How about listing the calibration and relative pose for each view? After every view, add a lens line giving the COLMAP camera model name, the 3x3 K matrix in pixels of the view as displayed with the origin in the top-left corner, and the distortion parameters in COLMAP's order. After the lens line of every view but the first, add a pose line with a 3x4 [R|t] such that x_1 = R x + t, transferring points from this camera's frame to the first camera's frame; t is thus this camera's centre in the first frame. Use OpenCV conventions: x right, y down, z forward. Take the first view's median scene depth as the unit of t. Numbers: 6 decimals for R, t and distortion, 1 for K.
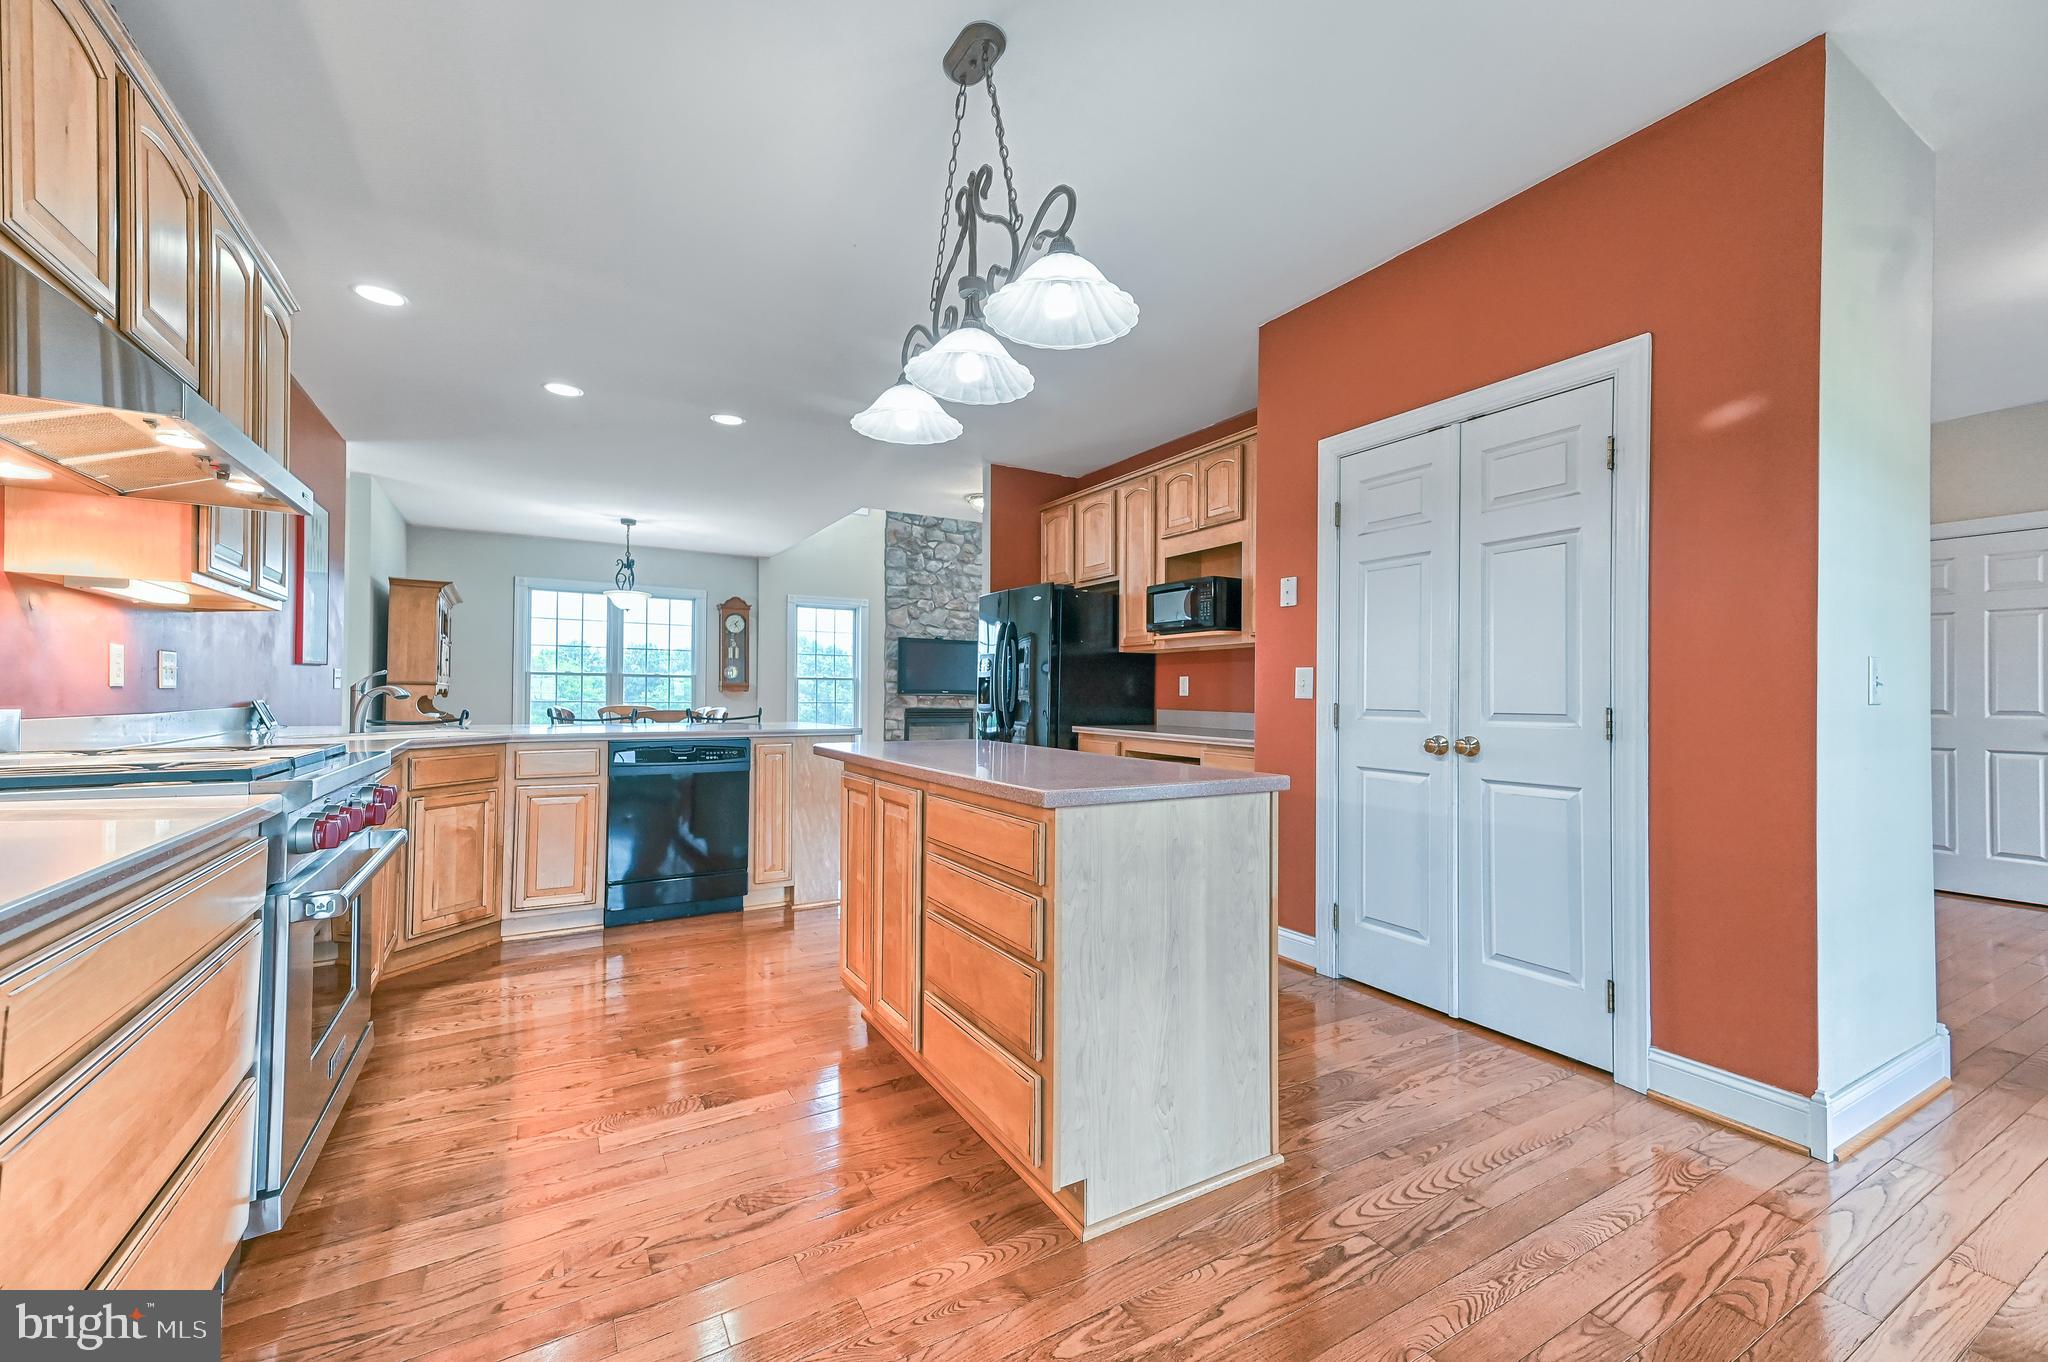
lens RADIAL K [[800.0, 0, 1002.9], [0, 800.0, 689.2], [0, 0, 1]] dist [0.002961, -0.000034]
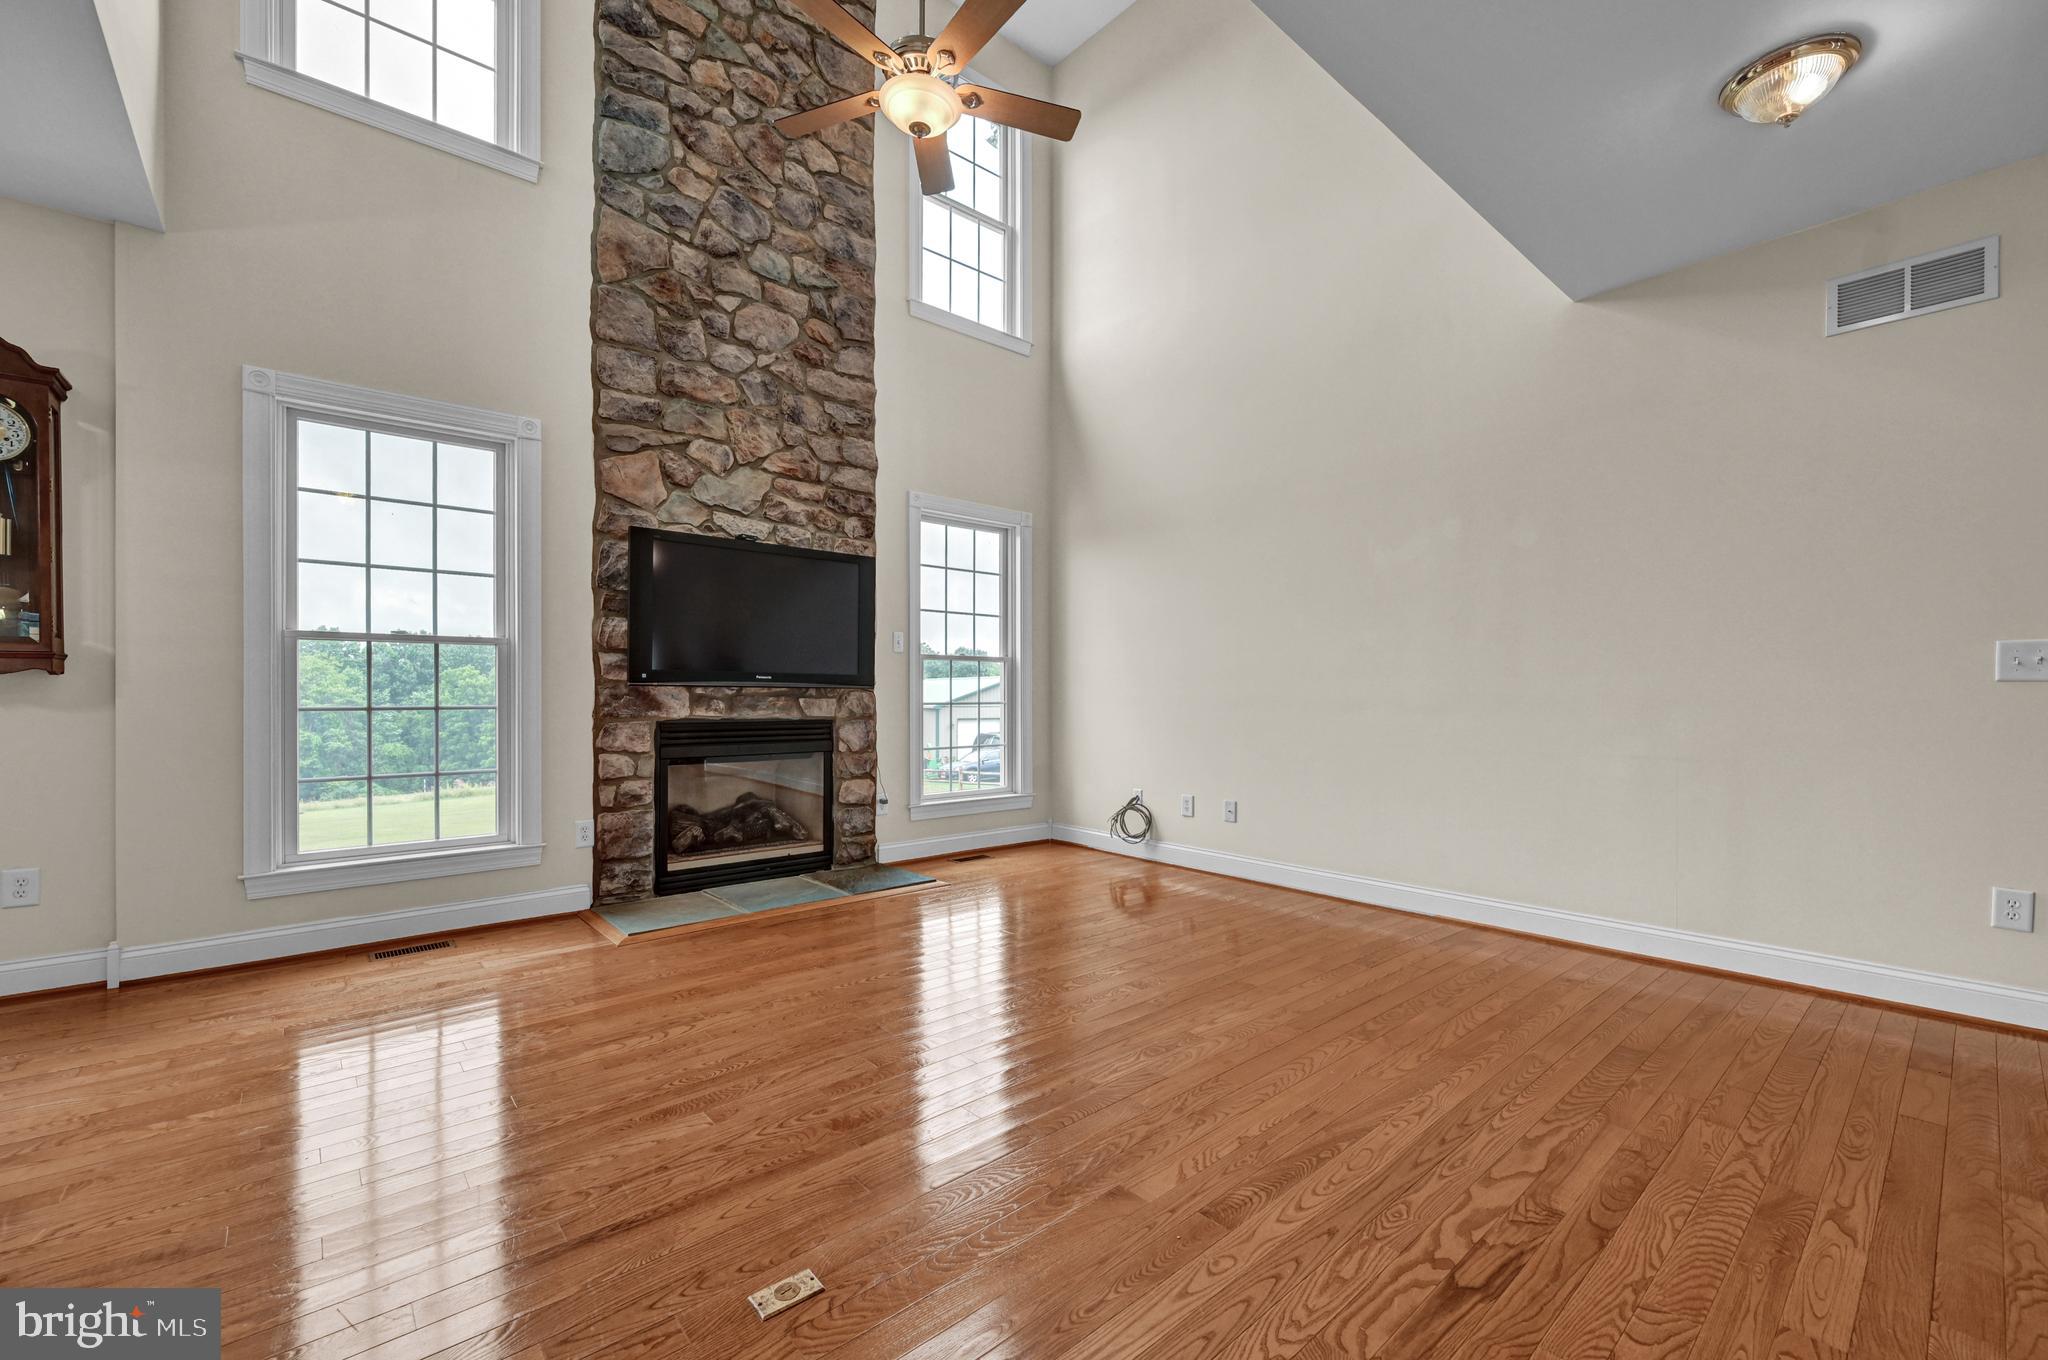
lens RADIAL K [[832.2, 0, 1003.9], [0, 832.2, 698.0], [0, 0, 1]] dist [-0.004009, -0.001000]
pose [[0.980600, -0.007962, 0.195858, -0.039579], [0.005017, 0.999867, 0.015530, 0.008163], [-0.195956, -0.014246, 0.980509, 0.616776]]
